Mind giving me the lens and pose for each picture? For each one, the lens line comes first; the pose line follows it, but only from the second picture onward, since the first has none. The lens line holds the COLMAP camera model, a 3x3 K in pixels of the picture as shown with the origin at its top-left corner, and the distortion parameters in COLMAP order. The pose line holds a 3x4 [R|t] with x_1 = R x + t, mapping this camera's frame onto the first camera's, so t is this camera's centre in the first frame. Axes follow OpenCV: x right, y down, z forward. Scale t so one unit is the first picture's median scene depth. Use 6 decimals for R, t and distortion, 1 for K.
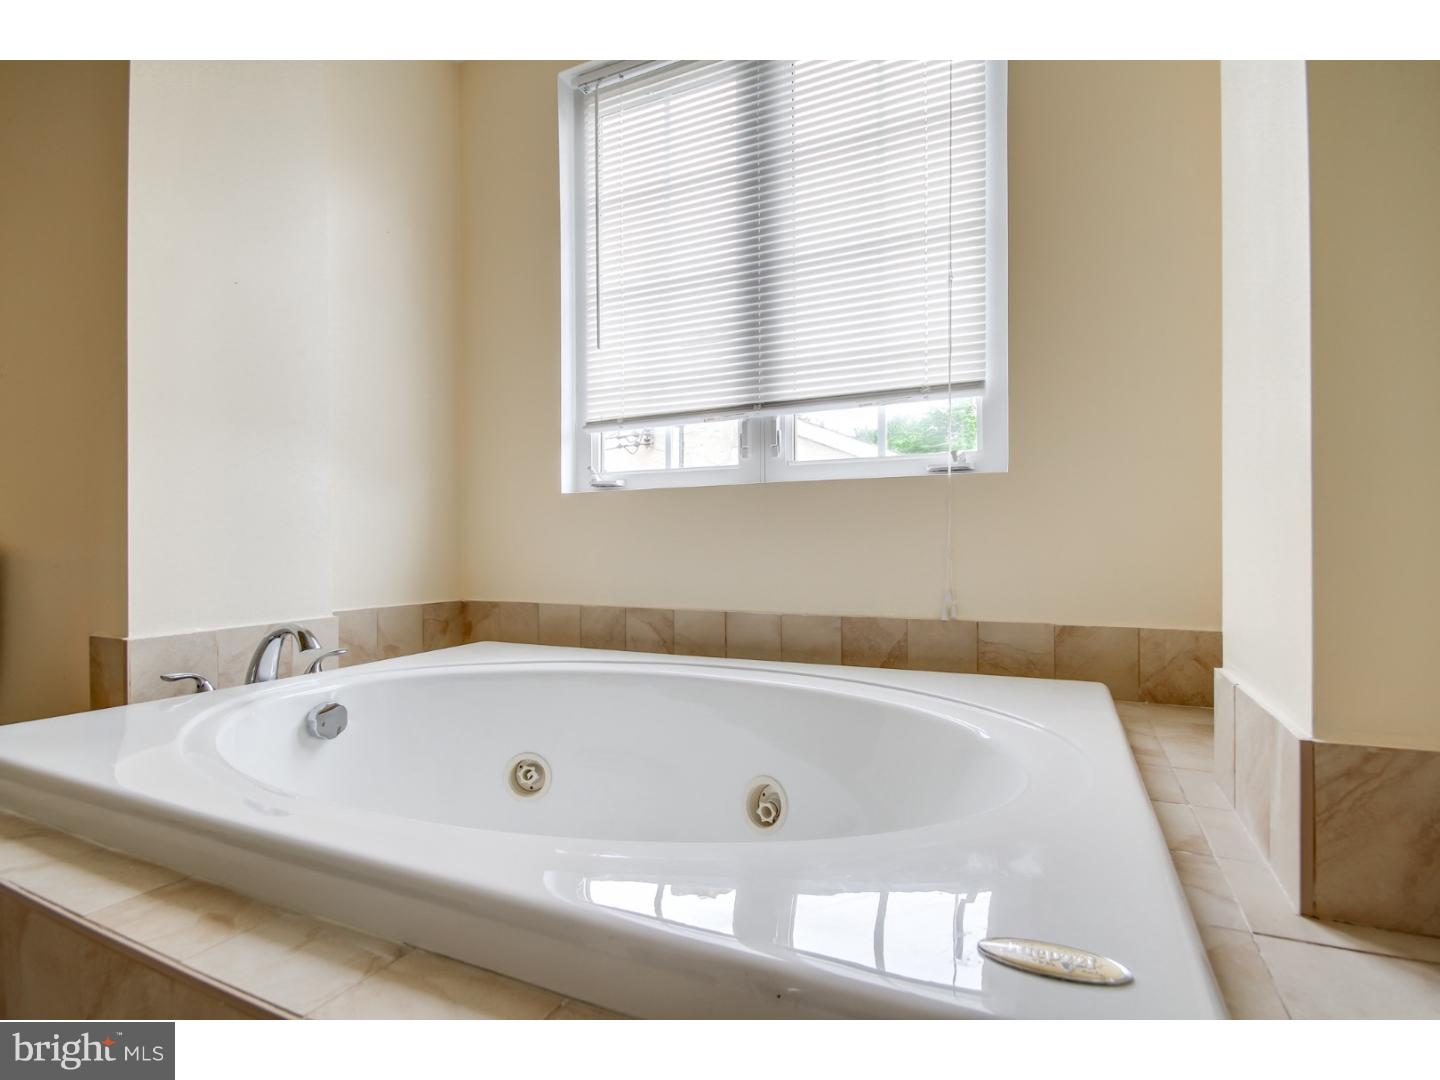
lens RADIAL K [[677.8, 0, 718.9], [0, 677.8, 545.0], [0, 0, 1]] dist [-0.000987, 0.000031]
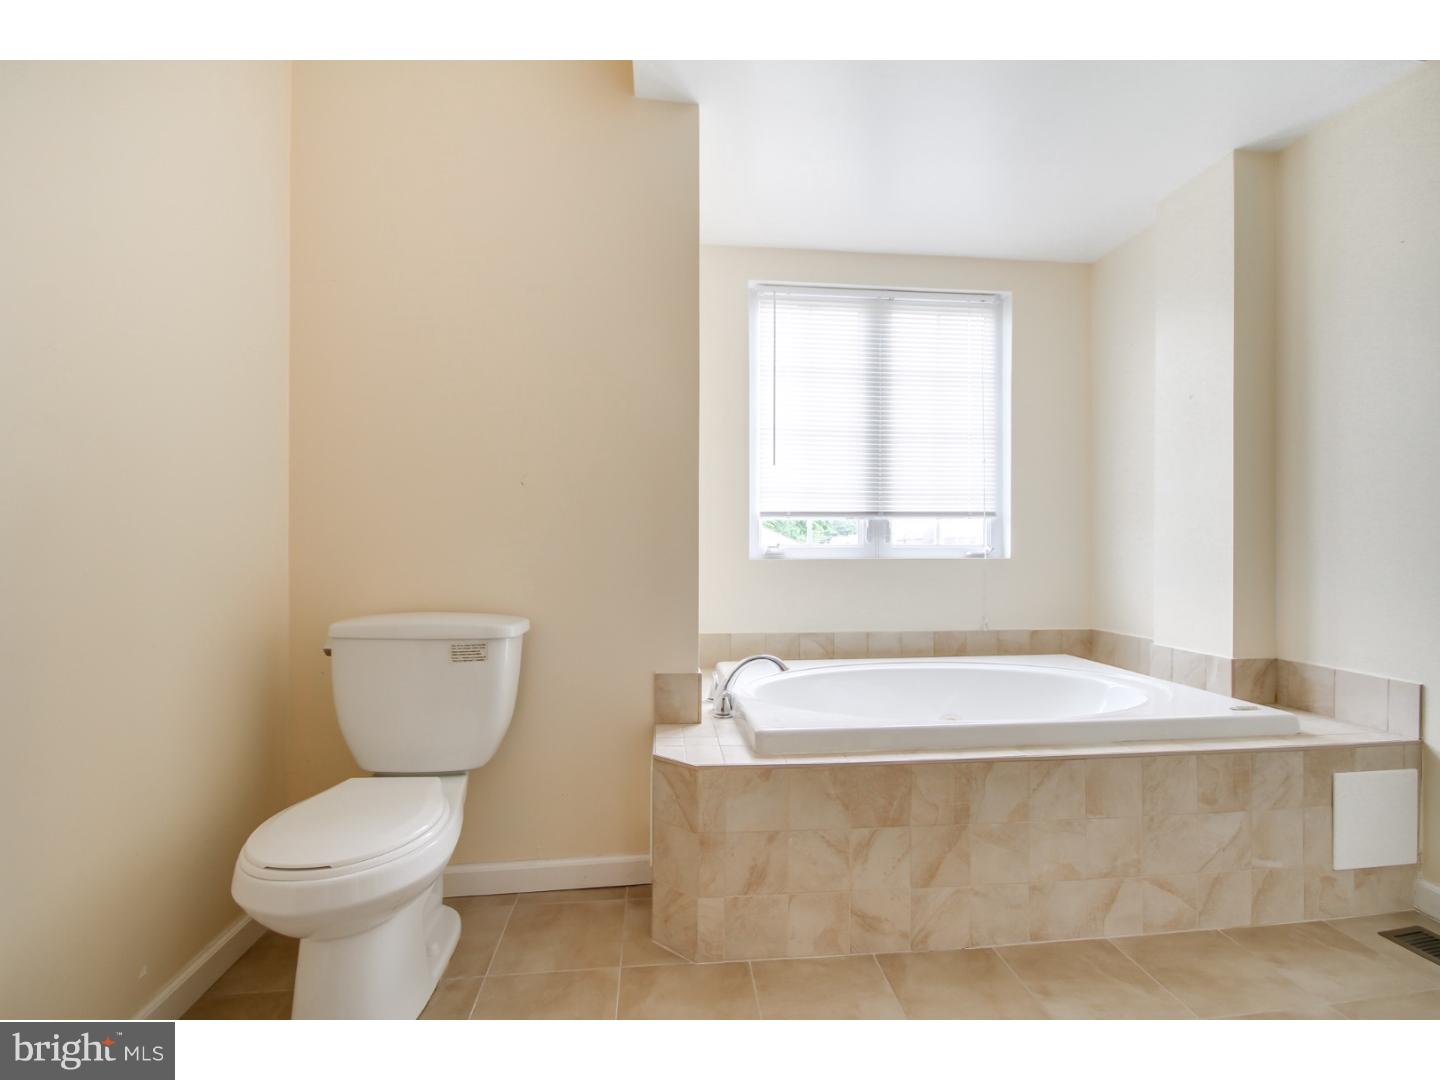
lens RADIAL K [[672.5, 0, 722.6], [0, 672.5, 551.0], [0, 0, 1]] dist [-0.002715, -0.001778]
pose [[0.859765, 0.004440, 0.510671, -1.275597], [-0.005419, 0.999985, 0.000429, -0.115925], [-0.510661, -0.003136, 0.859776, -0.305266]]
